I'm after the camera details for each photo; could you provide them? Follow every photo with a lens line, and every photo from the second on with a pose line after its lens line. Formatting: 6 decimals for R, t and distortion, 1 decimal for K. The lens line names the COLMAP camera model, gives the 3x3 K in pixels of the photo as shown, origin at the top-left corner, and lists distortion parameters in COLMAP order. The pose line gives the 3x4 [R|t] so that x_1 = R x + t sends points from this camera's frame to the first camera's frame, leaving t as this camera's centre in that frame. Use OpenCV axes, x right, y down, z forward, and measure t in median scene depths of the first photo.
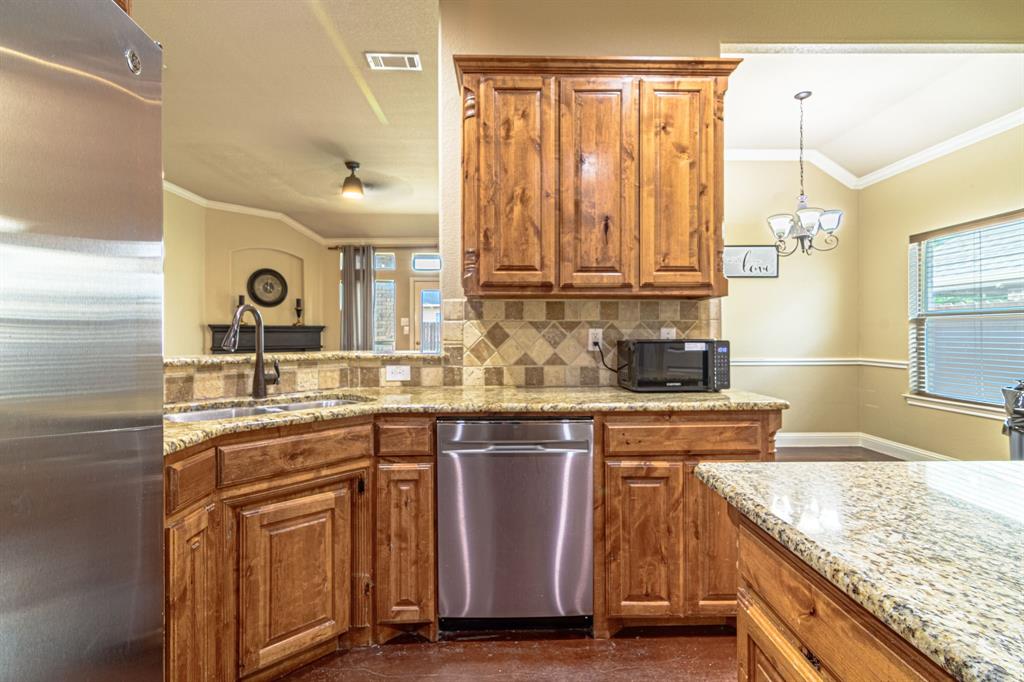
lens RADIAL K [[496.1, 0, 510.6], [0, 496.1, 333.0], [0, 0, 1]] dist [-0.000699, -0.000342]
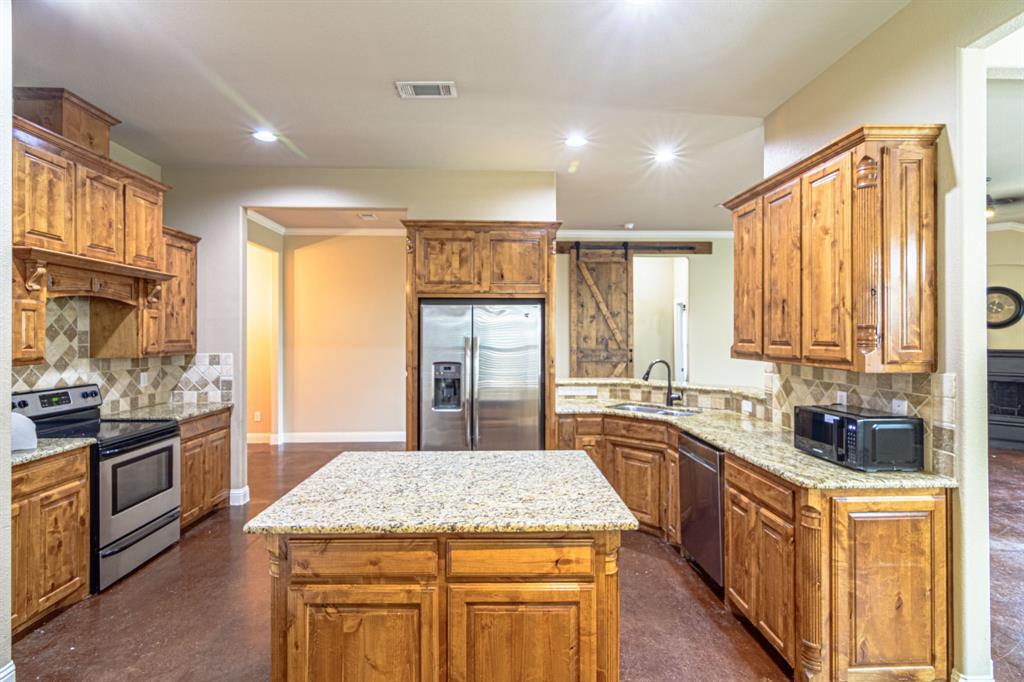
lens RADIAL K [[496.1, 0, 510.6], [0, 496.1, 333.0], [0, 0, 1]] dist [-0.000699, -0.000342]
pose [[0.017558, -0.000605, -0.999846, 1.393630], [-0.000886, 0.999999, -0.000621, -0.151630], [0.999845, 0.000897, 0.017557, 0.307742]]
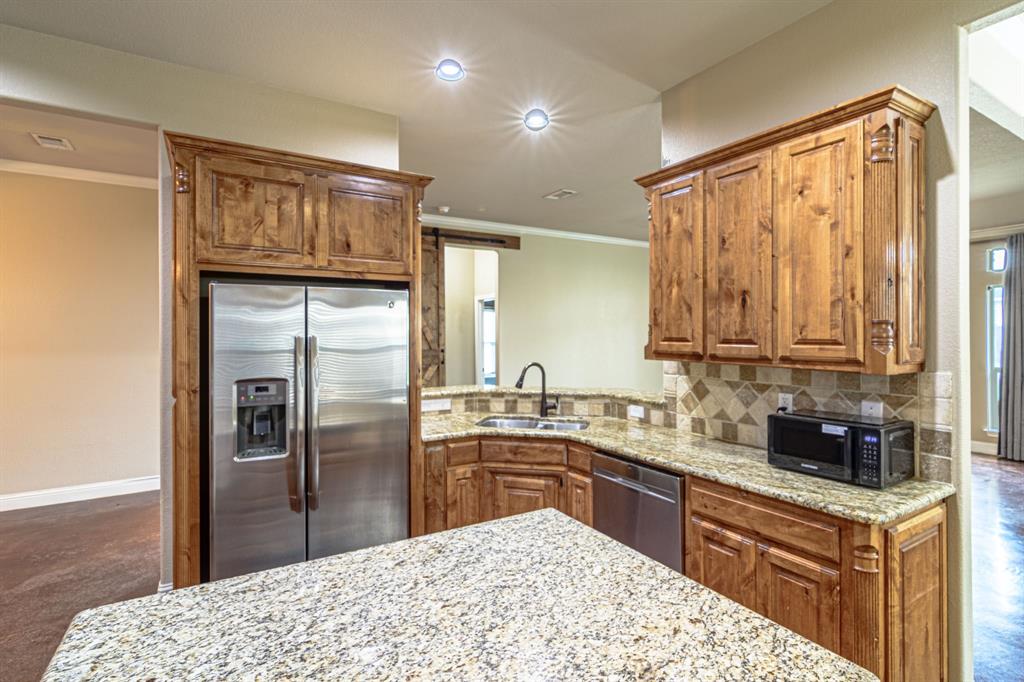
lens RADIAL K [[496.1, 0, 510.6], [0, 496.1, 333.0], [0, 0, 1]] dist [-0.000699, -0.000342]
pose [[0.503811, 0.001034, -0.863813, 0.844923], [0.001817, 0.999996, 0.002257, -0.149262], [0.863812, -0.002707, 0.503807, 0.048174]]
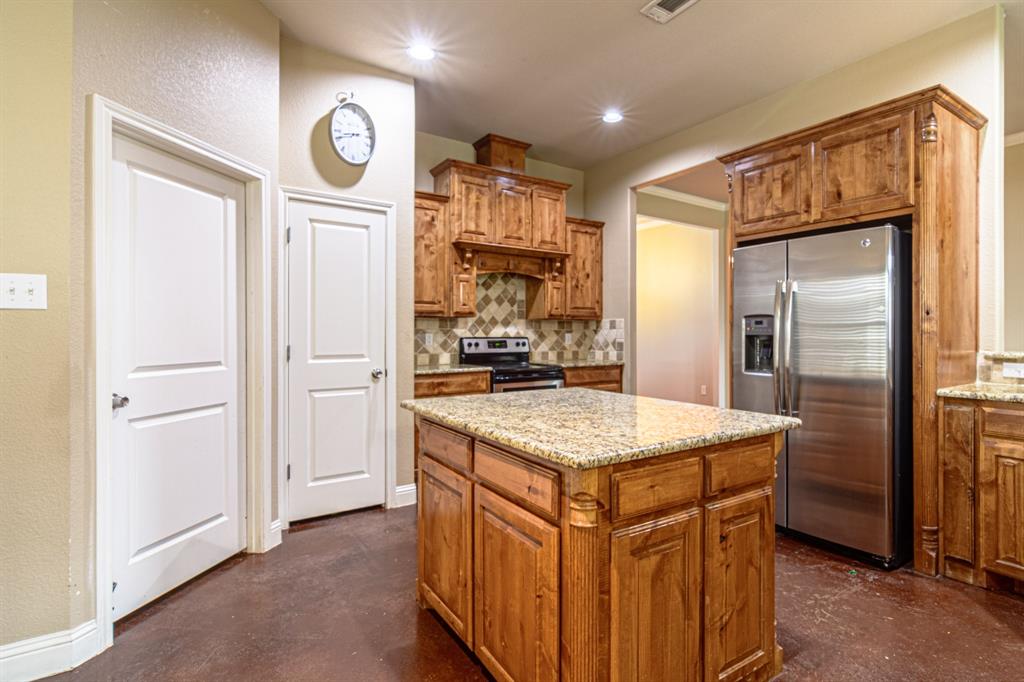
lens RADIAL K [[507.3, 0, 533.9], [0, 507.3, 332.4], [0, 0, 1]] dist [0.000476, -0.000217]
pose [[-0.833672, 0.002175, -0.552255, 0.996680], [0.001631, 0.999998, 0.001476, -0.007355], [0.552257, 0.000330, -0.833674, 0.955449]]
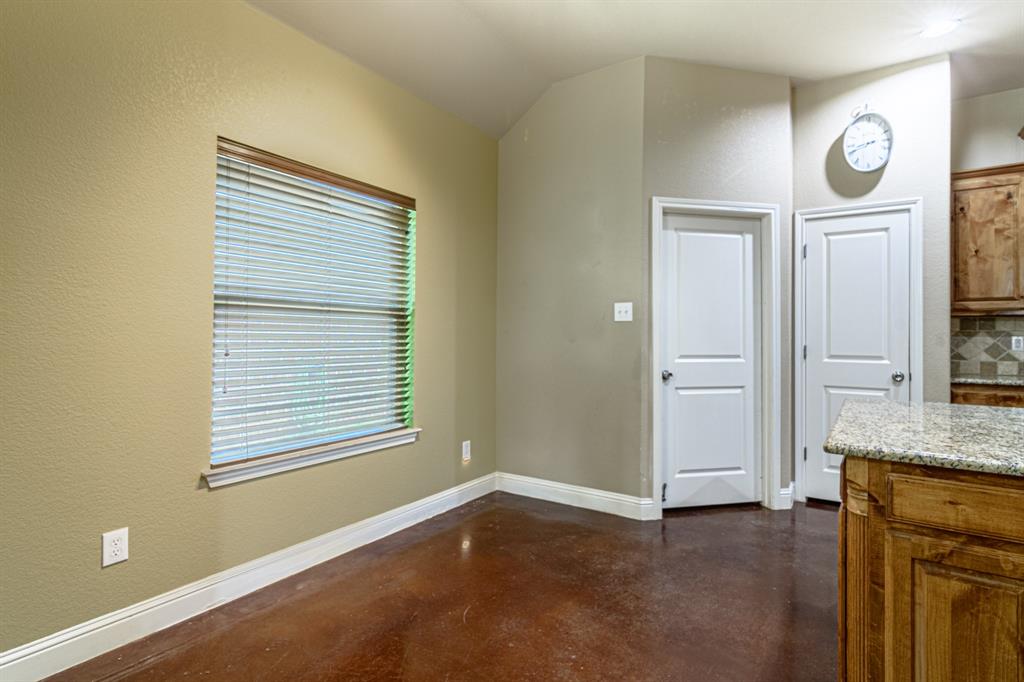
lens RADIAL K [[497.5, 0, 533.4], [0, 497.5, 330.1], [0, 0, 1]] dist [-0.000277, -0.000044]
pose [[-0.827341, 0.003505, 0.561689, 0.594394], [-0.001553, 0.999962, -0.008528, -0.004487], [-0.561698, -0.007928, -0.827304, 1.250715]]
